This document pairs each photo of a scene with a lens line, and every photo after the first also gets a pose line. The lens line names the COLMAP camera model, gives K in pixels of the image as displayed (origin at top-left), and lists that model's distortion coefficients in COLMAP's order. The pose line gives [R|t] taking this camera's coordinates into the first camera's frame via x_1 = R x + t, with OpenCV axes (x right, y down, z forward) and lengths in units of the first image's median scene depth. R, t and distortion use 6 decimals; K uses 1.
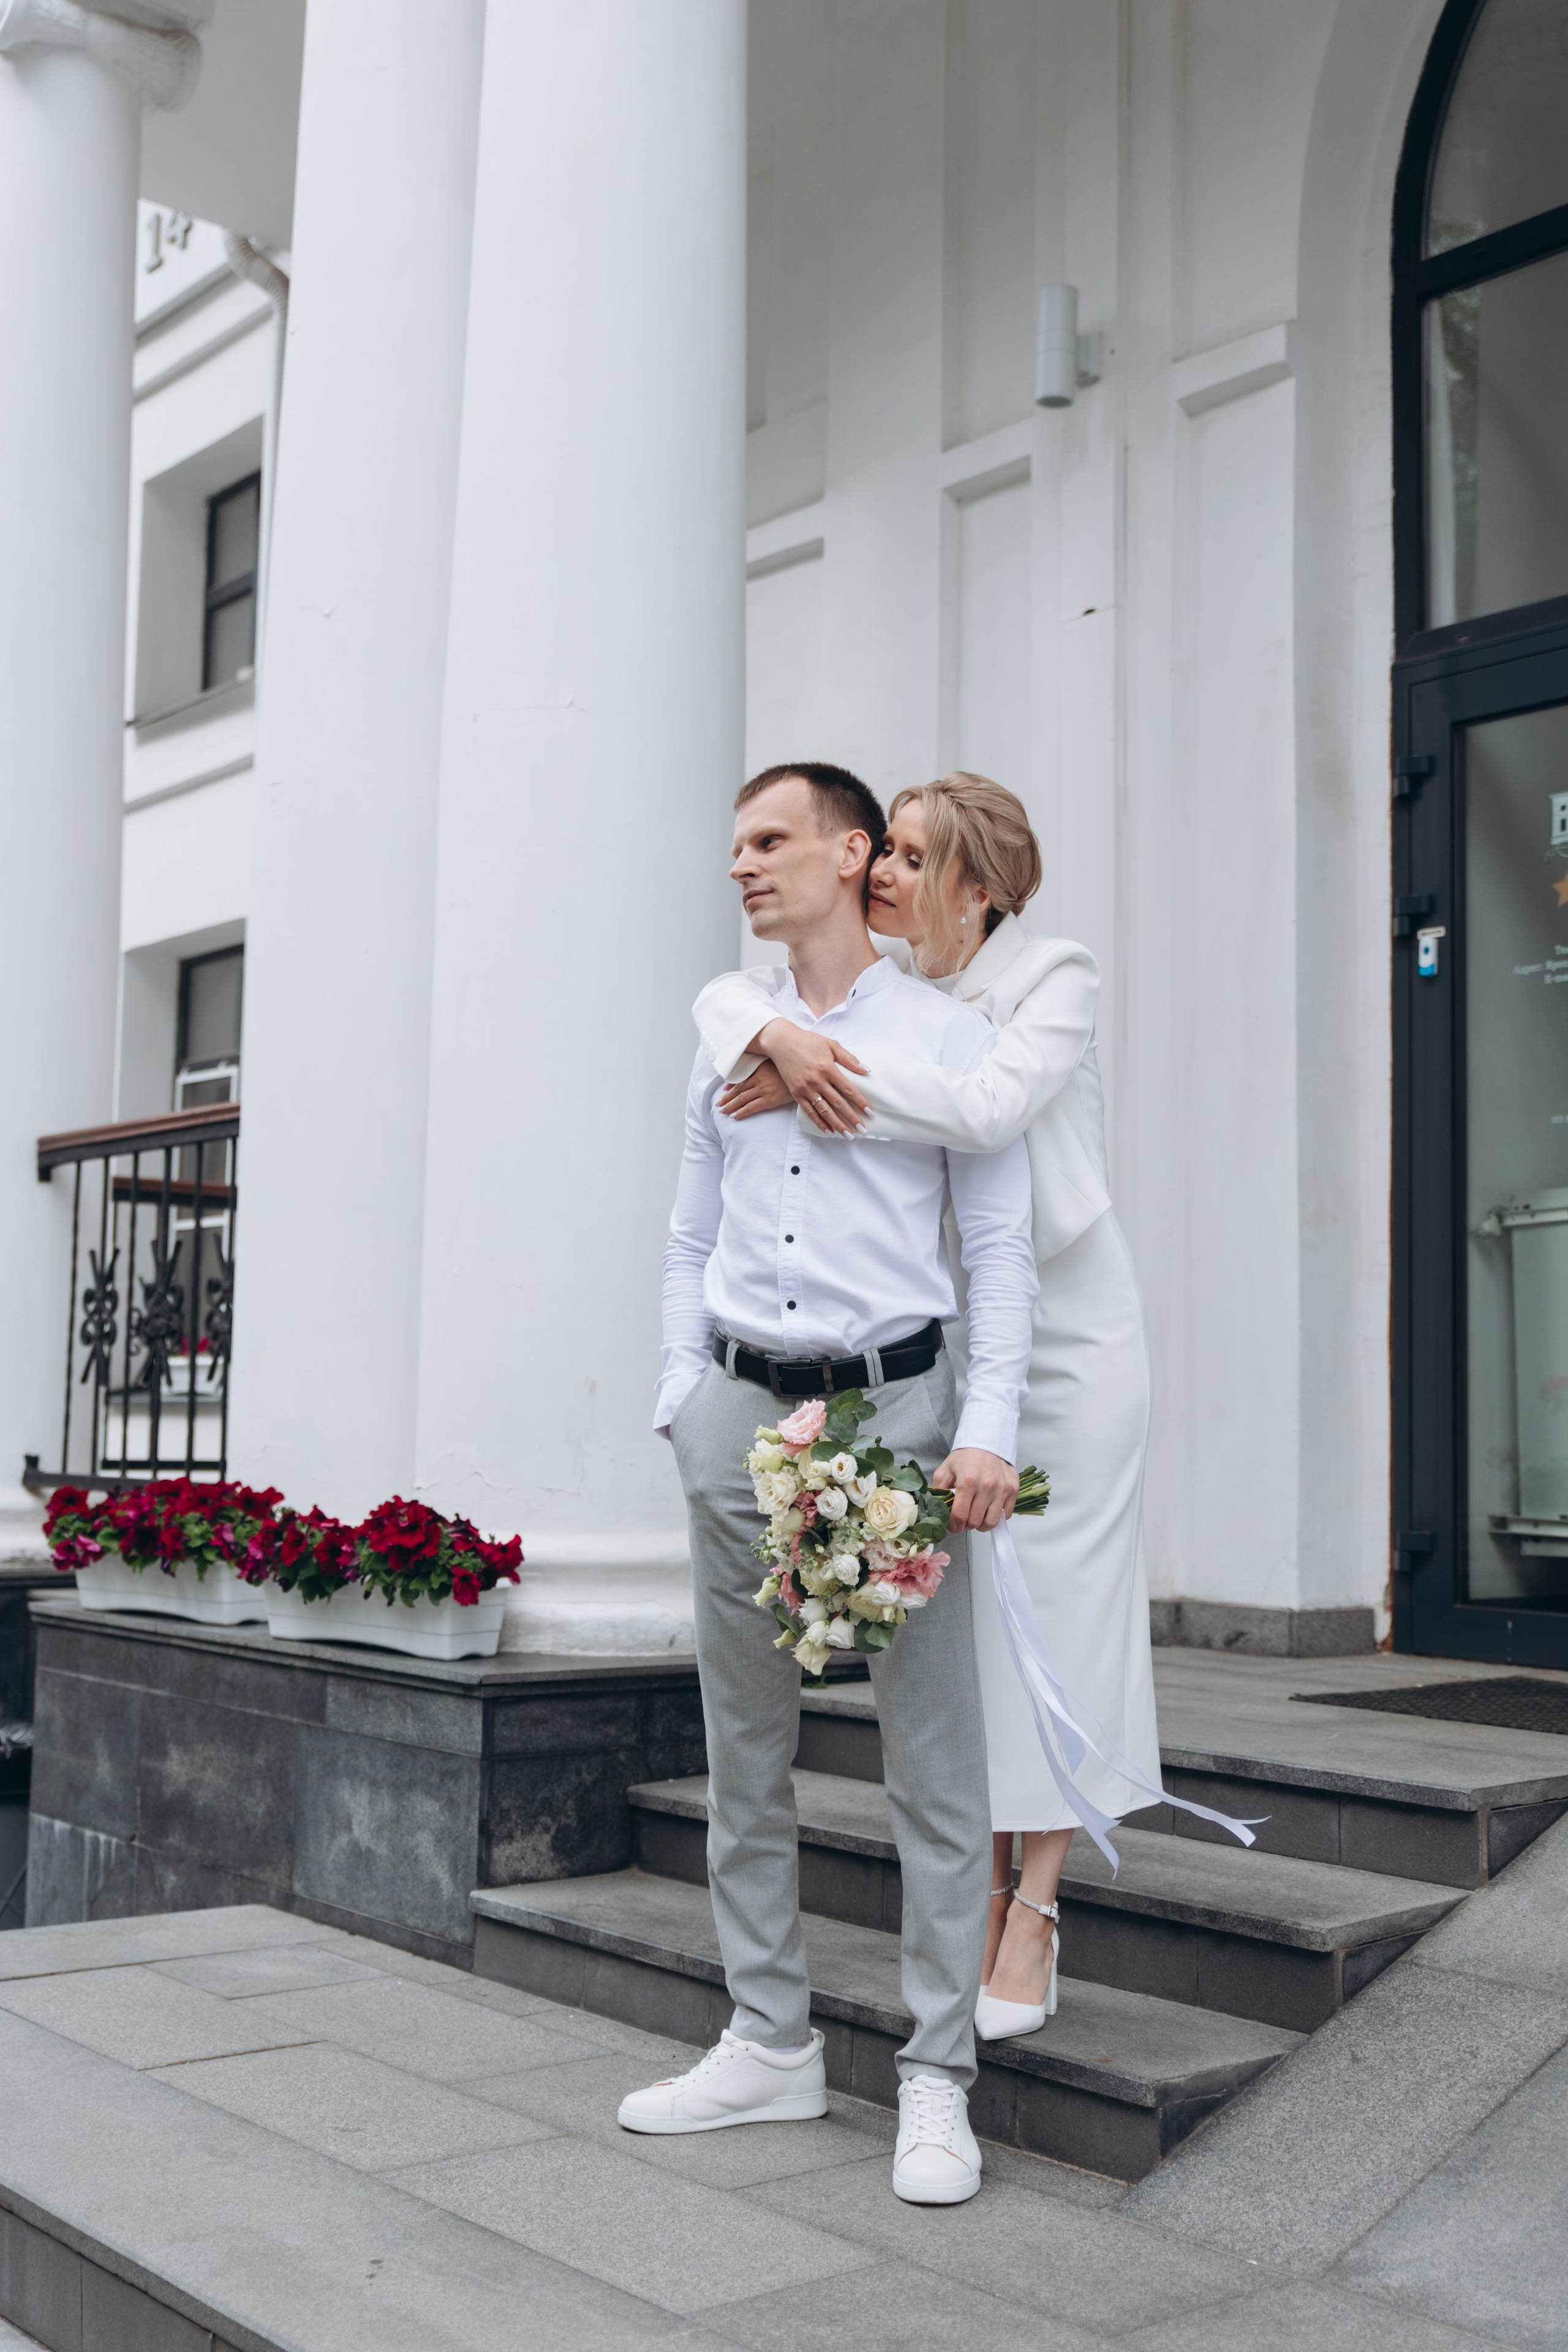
lens RADIAL K [[2501.8, 0, 792.2], [0, 2501.8, 1125.9], [0, 0, 1]] dist [0.001972, -0.001062]
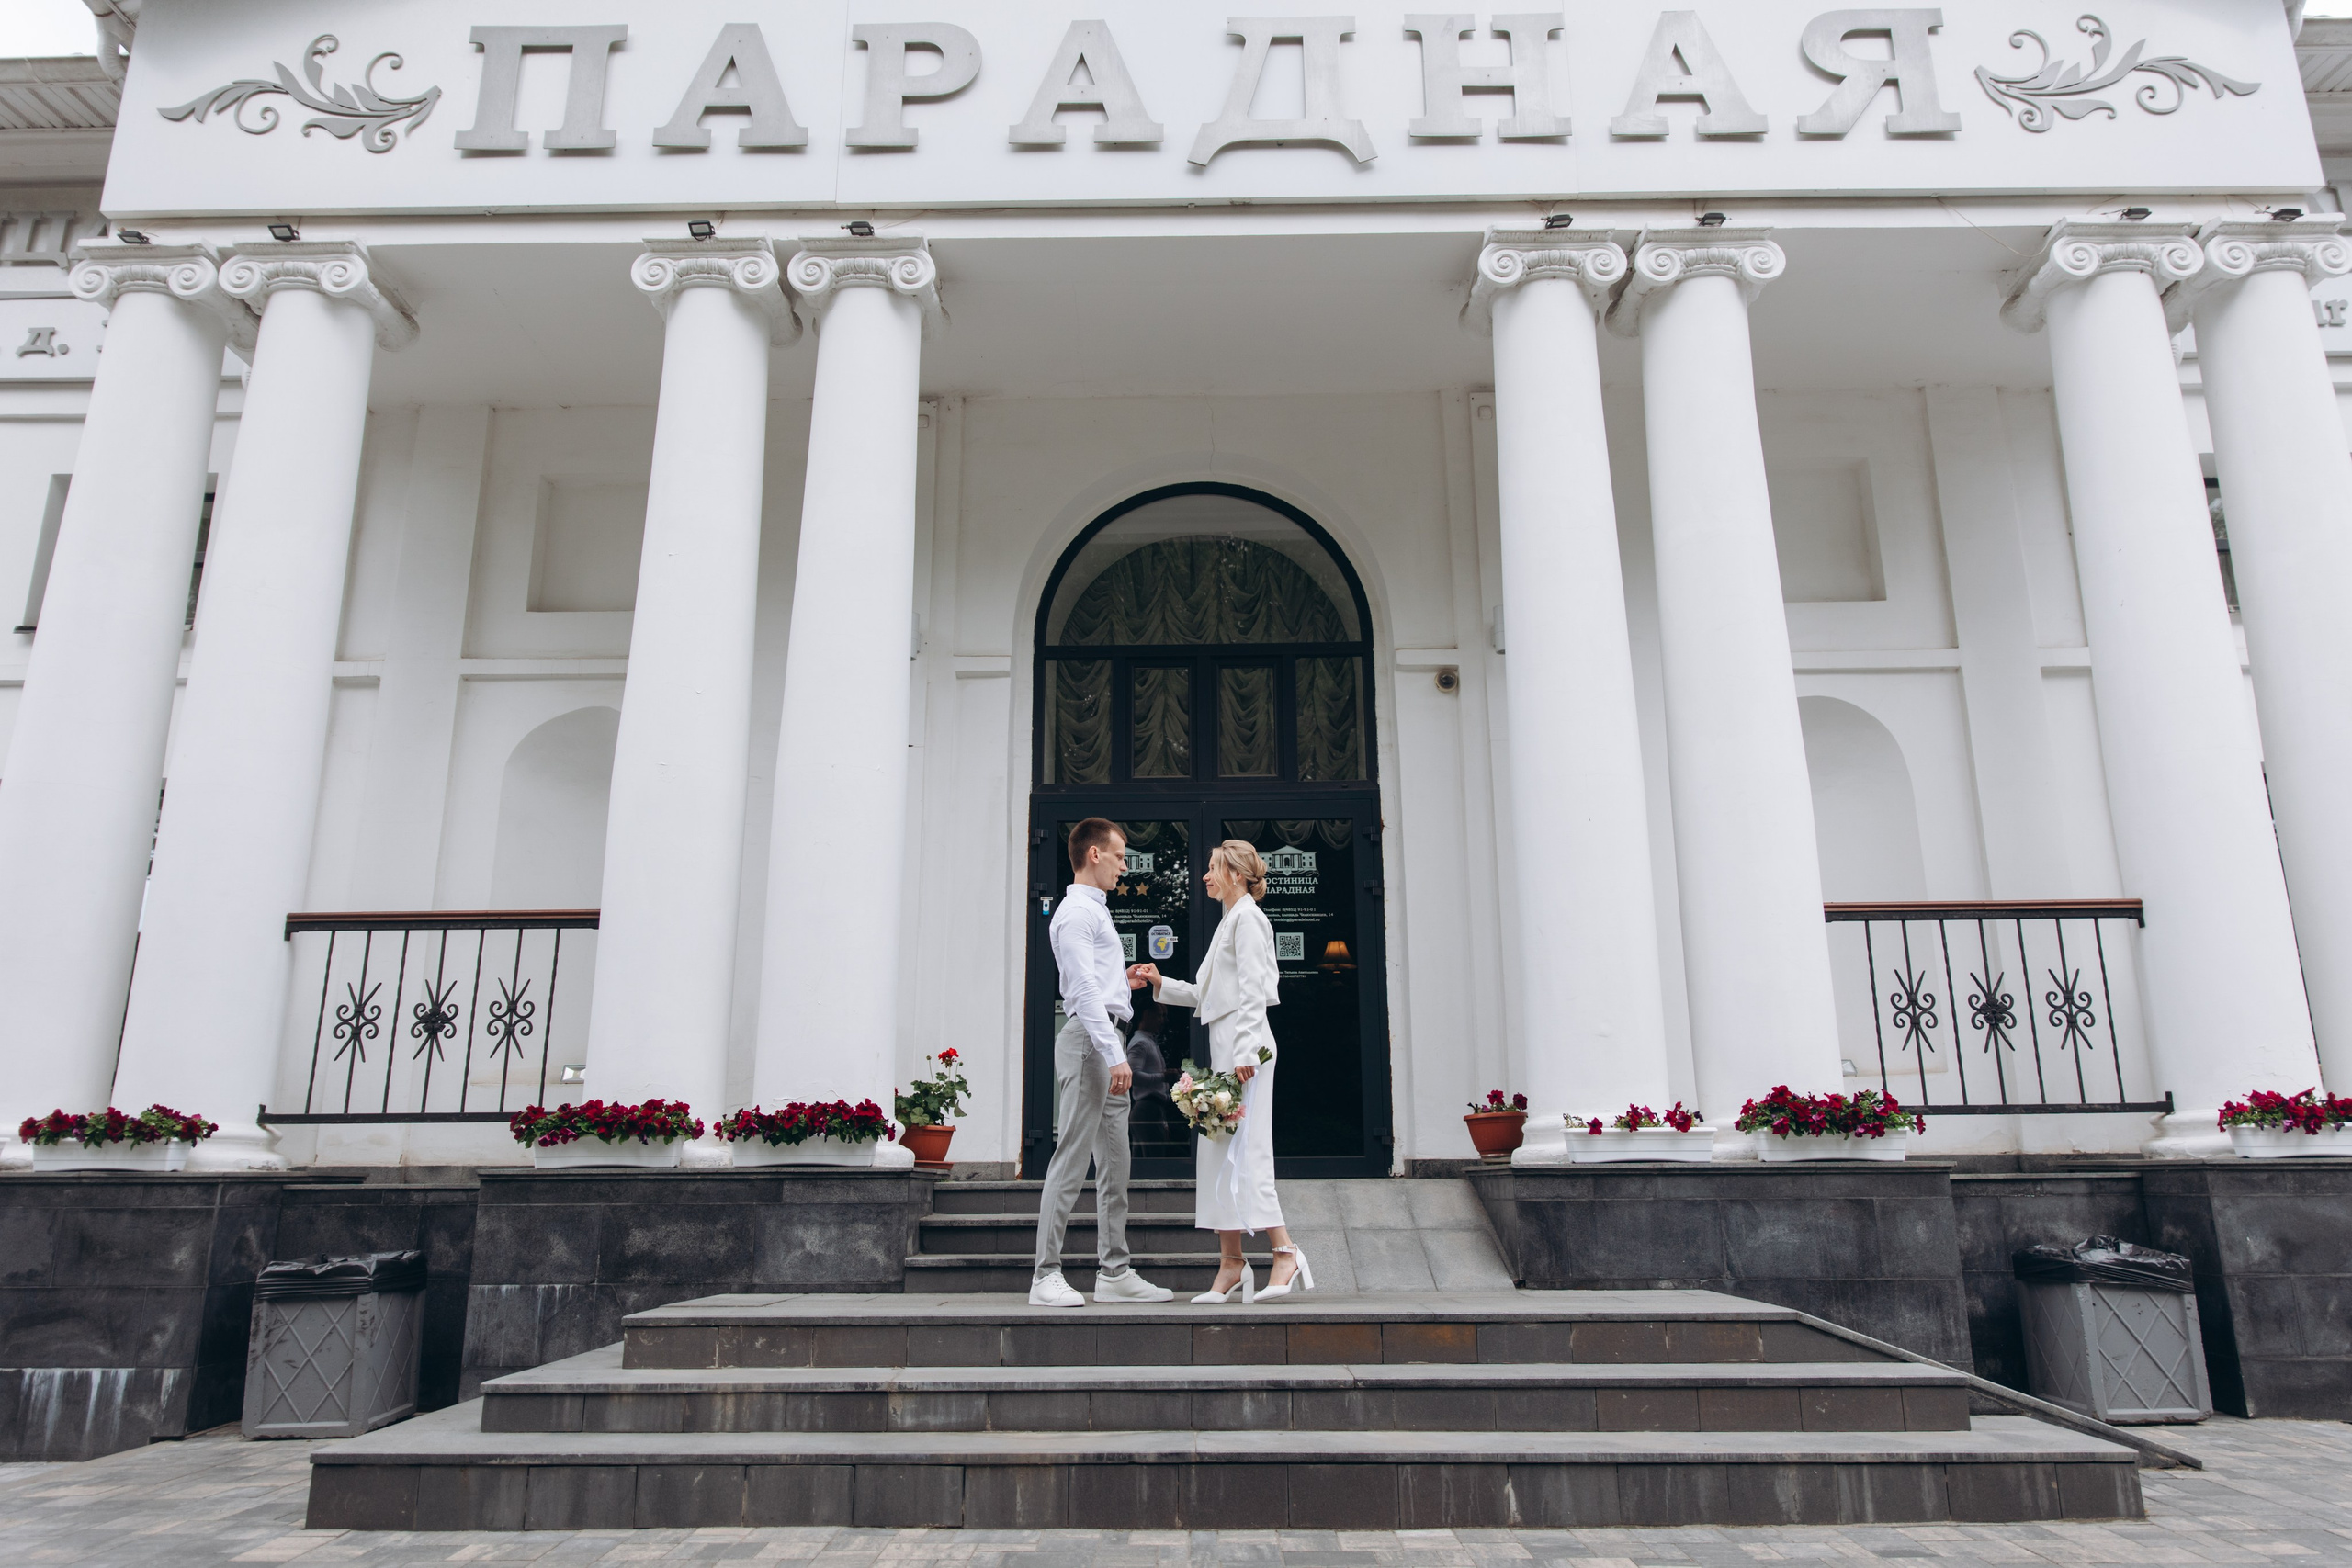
lens RADIAL K [[1500.4, 0, 1111.3], [0, 1500.4, 767.1], [0, 0, 1]] dist [-0.004297, 0.004911]
pose [[0.678835, 0.176869, 0.712672, -1.060402], [-0.068124, 0.981541, -0.178706, 0.080534], [-0.731124, 0.072762, 0.678353, -0.159069]]
